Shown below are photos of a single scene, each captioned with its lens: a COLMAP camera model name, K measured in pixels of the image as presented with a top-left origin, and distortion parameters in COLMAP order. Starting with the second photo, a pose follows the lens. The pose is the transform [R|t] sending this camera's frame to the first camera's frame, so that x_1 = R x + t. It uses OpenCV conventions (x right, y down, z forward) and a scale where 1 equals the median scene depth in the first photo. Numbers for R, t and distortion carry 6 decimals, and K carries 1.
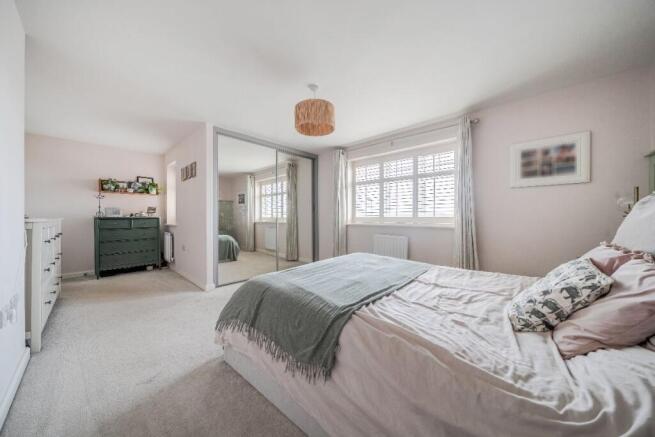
lens RADIAL K [[224.3, 0, 326.1], [0, 224.3, 217.8], [0, 0, 1]] dist [-0.000460, -0.000007]
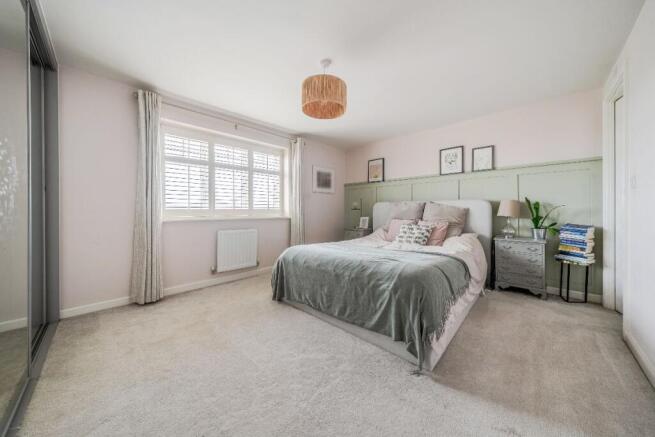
lens RADIAL K [[224.3, 0, 328.4], [0, 224.3, 212.7], [0, 0, 1]] dist [-0.000460, -0.000007]
pose [[0.020844, -0.014602, 0.999676, -0.605820], [0.000269, 0.999893, 0.014600, -0.002789], [-0.999783, -0.000035, 0.020846, 0.619770]]
